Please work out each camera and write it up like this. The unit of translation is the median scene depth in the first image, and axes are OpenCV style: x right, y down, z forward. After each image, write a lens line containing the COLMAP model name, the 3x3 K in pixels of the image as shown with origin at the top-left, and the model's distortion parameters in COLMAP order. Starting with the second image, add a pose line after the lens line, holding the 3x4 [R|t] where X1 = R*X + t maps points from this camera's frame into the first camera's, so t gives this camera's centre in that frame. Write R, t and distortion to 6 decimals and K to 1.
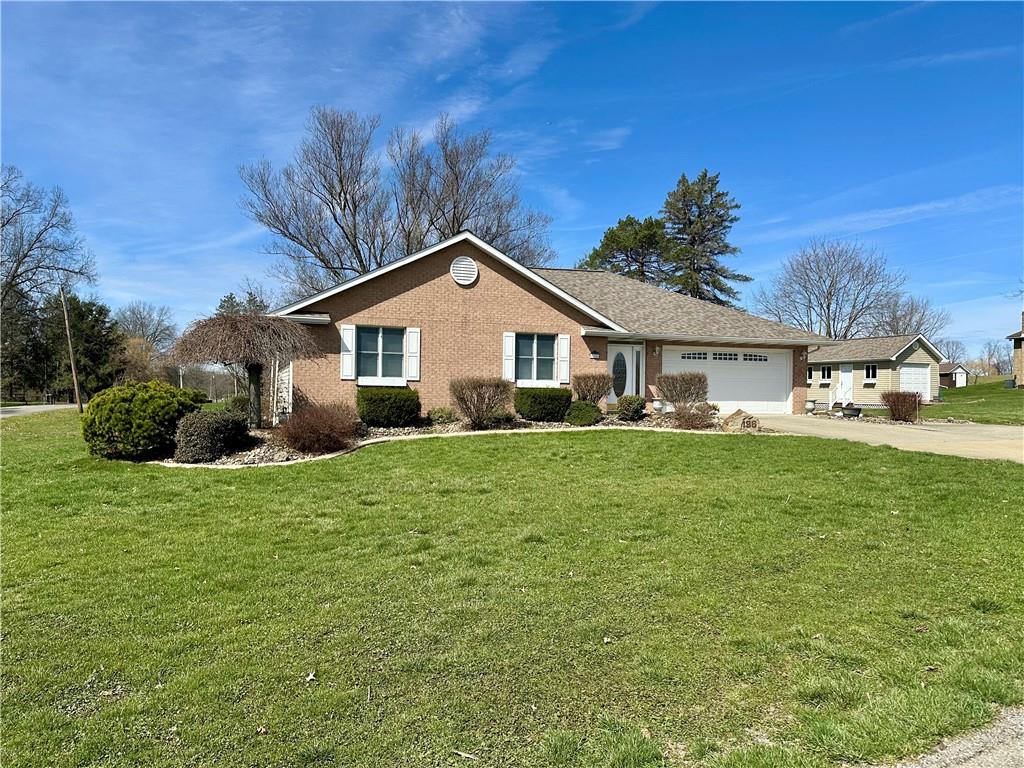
lens RADIAL K [[707.5, 0, 514.7], [0, 707.5, 387.2], [0, 0, 1]] dist [0.005061, -0.000712]
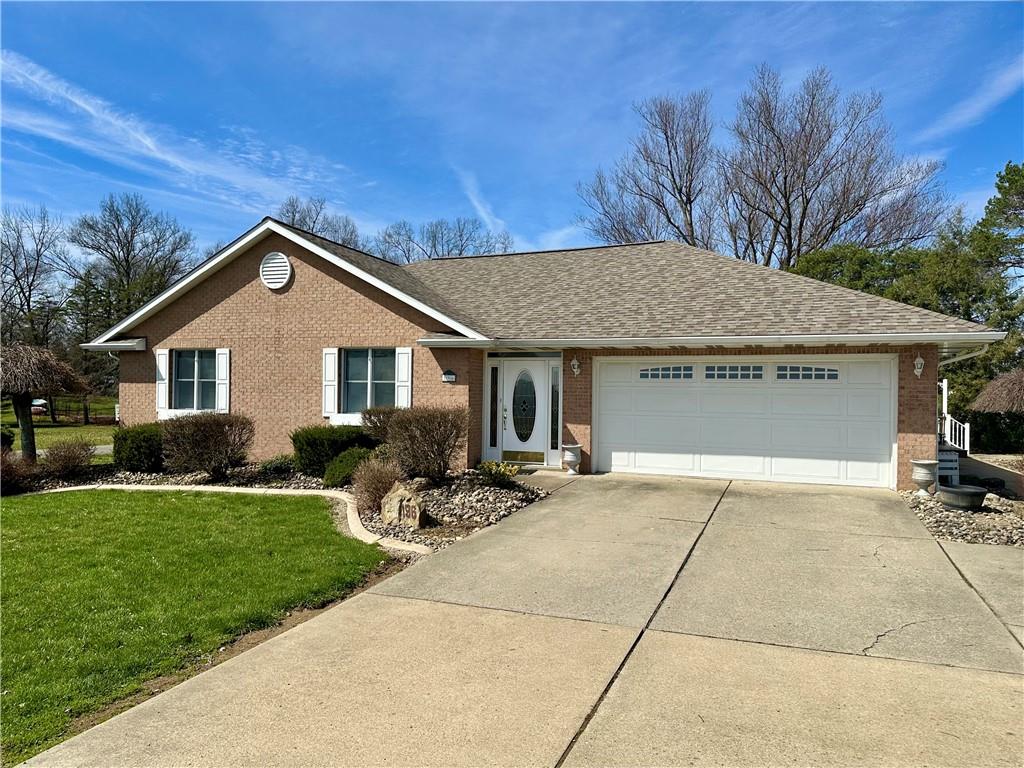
lens RADIAL K [[707.5, 0, 511.6], [0, 707.5, 381.6], [0, 0, 1]] dist [0.005061, -0.000712]
pose [[0.771934, -0.019781, -0.635395, 0.583153], [-0.007121, 0.999184, -0.039758, -0.015811], [0.635663, 0.035216, 0.771163, 0.551802]]
